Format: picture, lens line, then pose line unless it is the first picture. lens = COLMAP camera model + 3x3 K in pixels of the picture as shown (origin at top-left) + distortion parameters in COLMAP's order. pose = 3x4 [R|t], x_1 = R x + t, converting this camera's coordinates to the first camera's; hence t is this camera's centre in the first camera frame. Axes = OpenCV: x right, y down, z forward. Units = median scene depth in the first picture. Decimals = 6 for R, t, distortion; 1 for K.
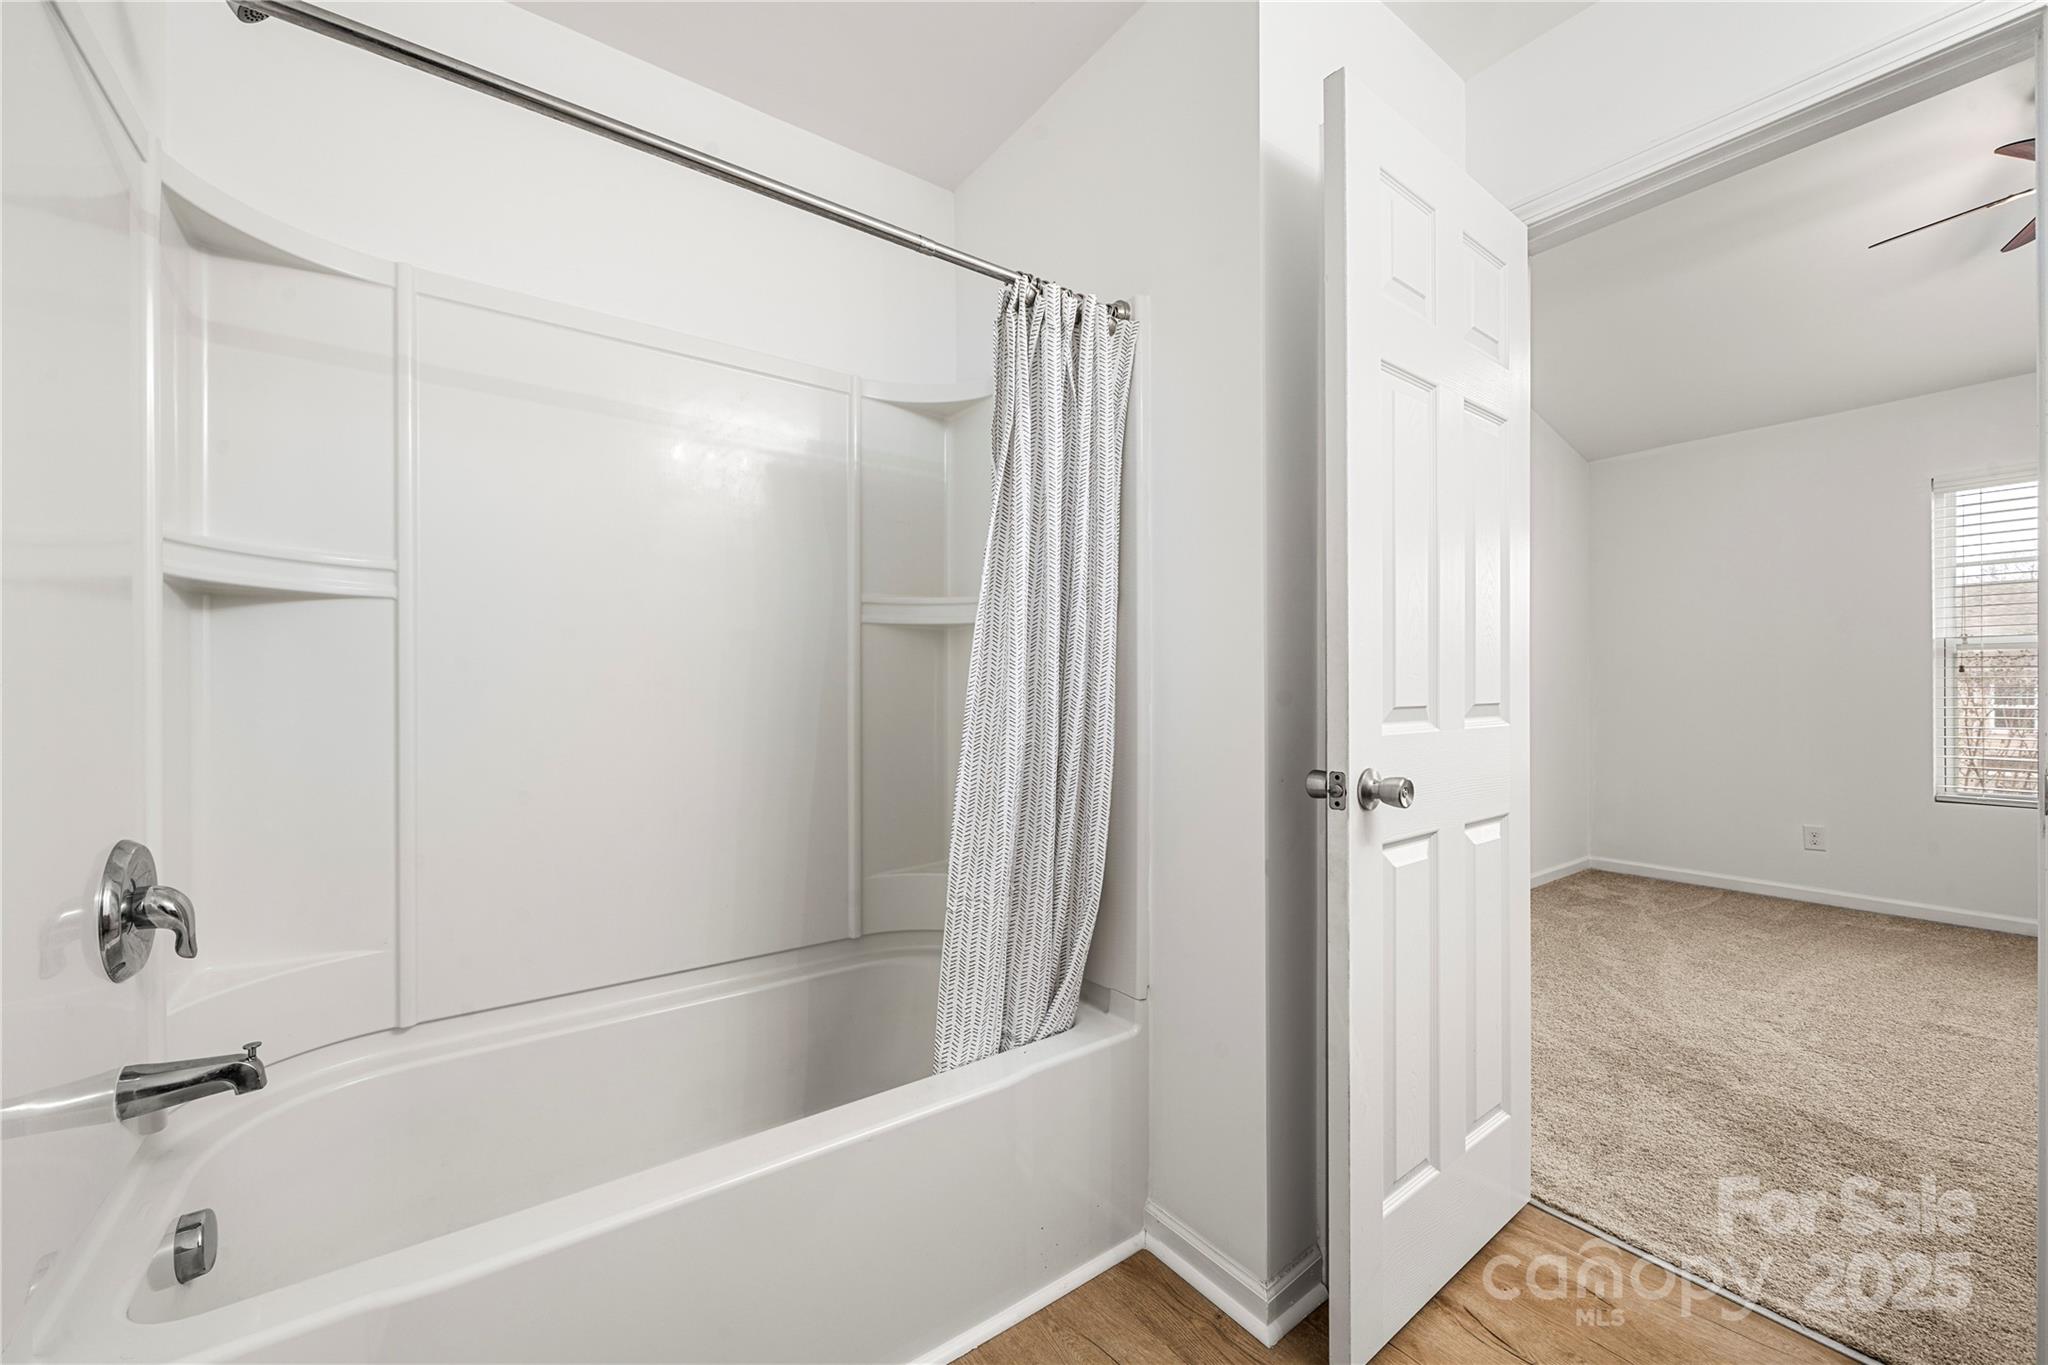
lens RADIAL K [[755.0, 0, 1037.3], [0, 755.0, 712.9], [0, 0, 1]] dist [-0.003837, -0.000141]
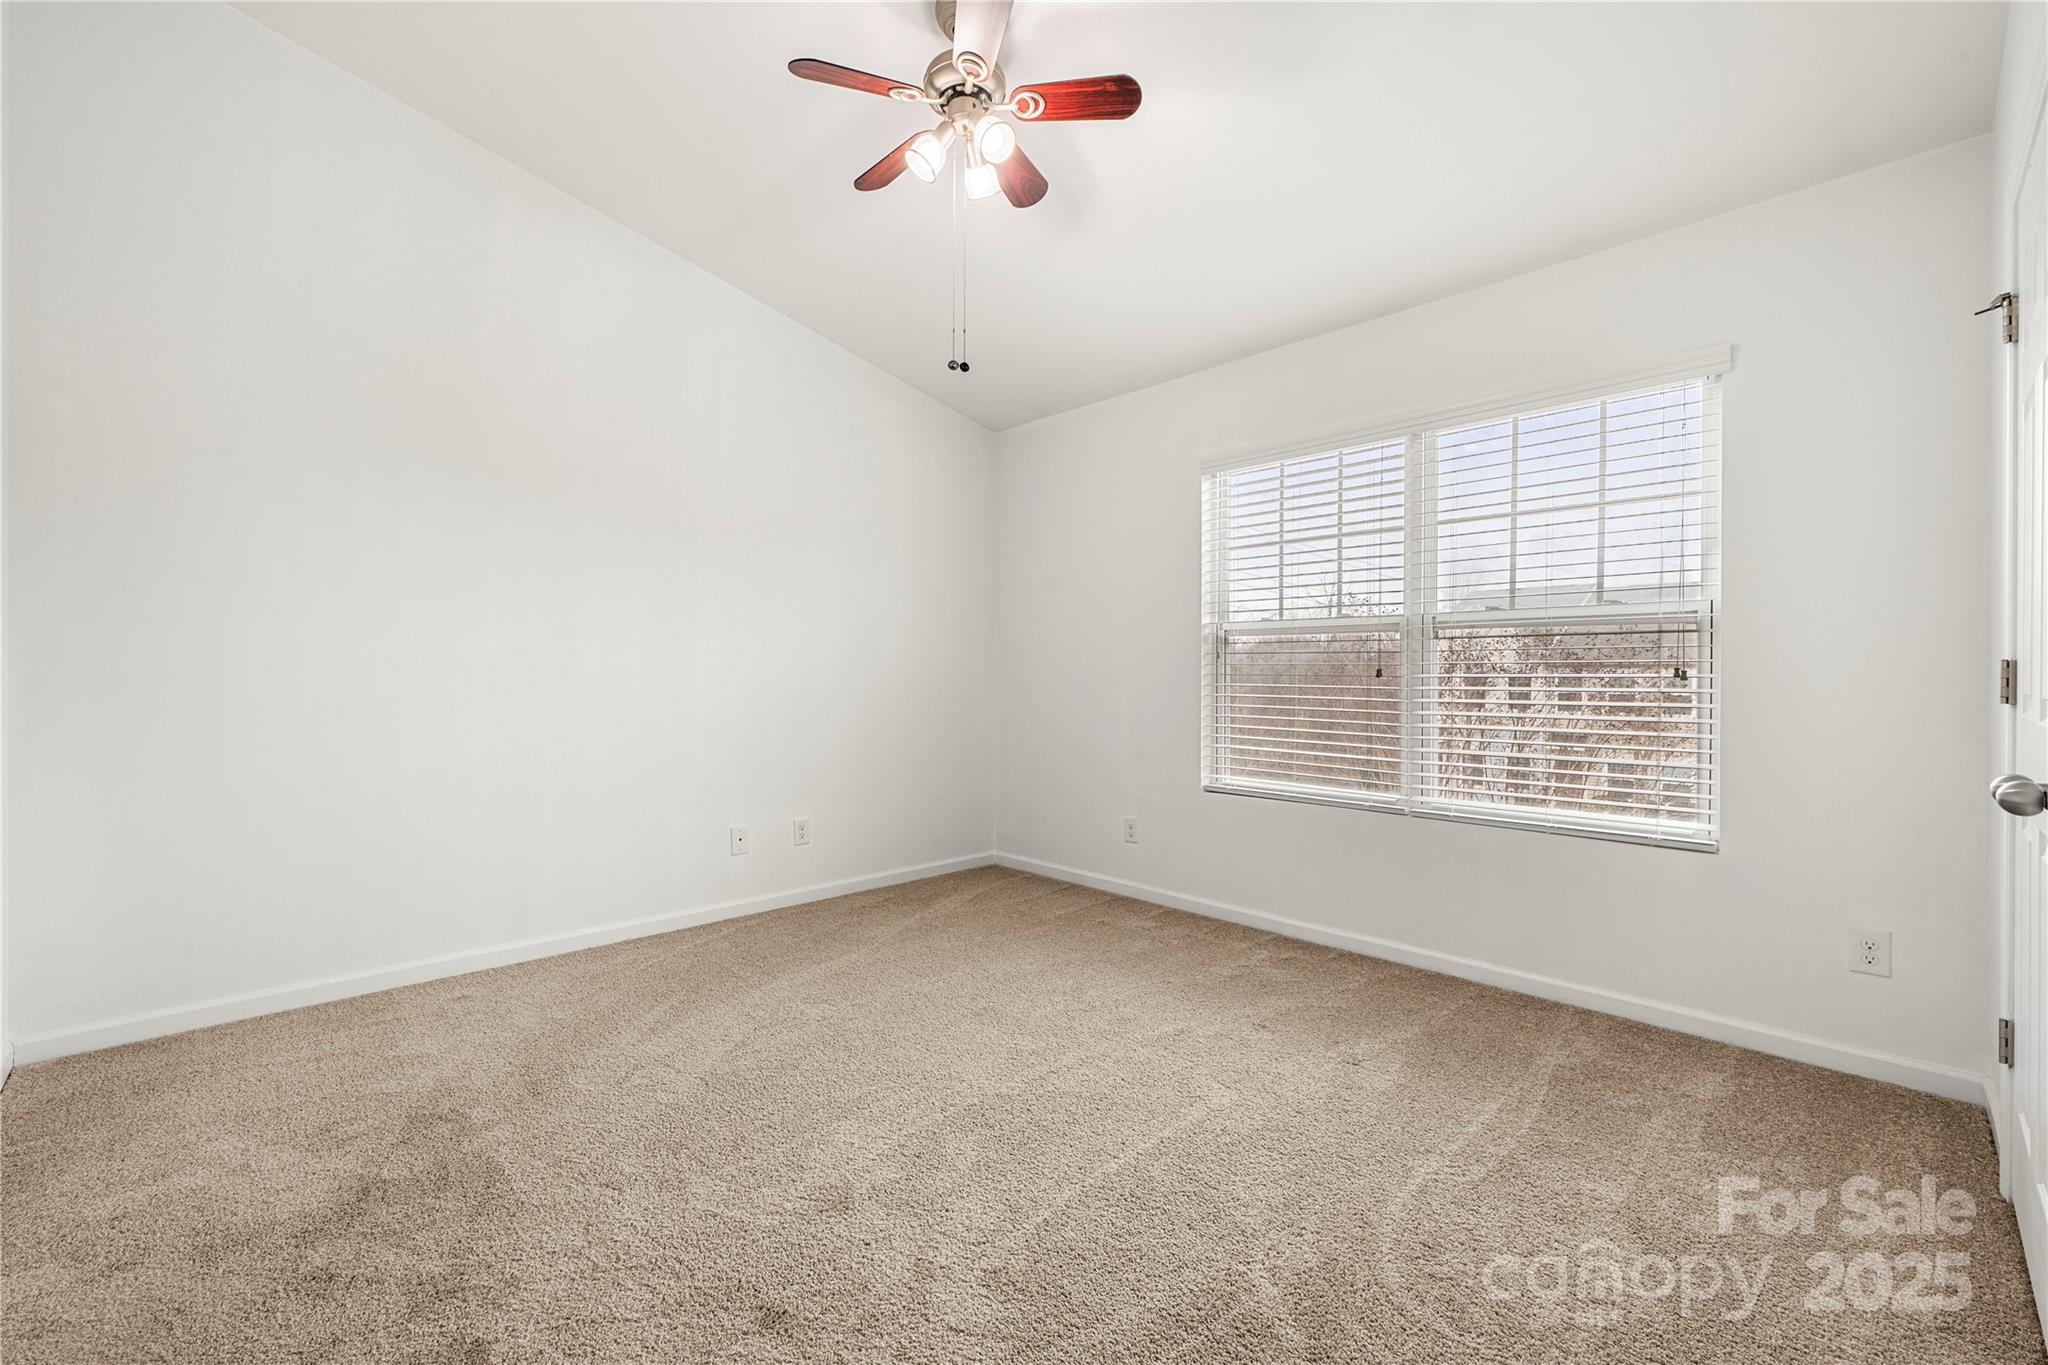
lens RADIAL K [[800.5, 0, 1019.1], [0, 800.5, 683.4], [0, 0, 1]] dist [-0.000669, -0.000149]
pose [[0.995061, -0.000319, 0.099261, 0.849973], [0.001627, 0.999913, -0.013095, -0.007529], [-0.099249, 0.013191, 0.994975, -0.002395]]
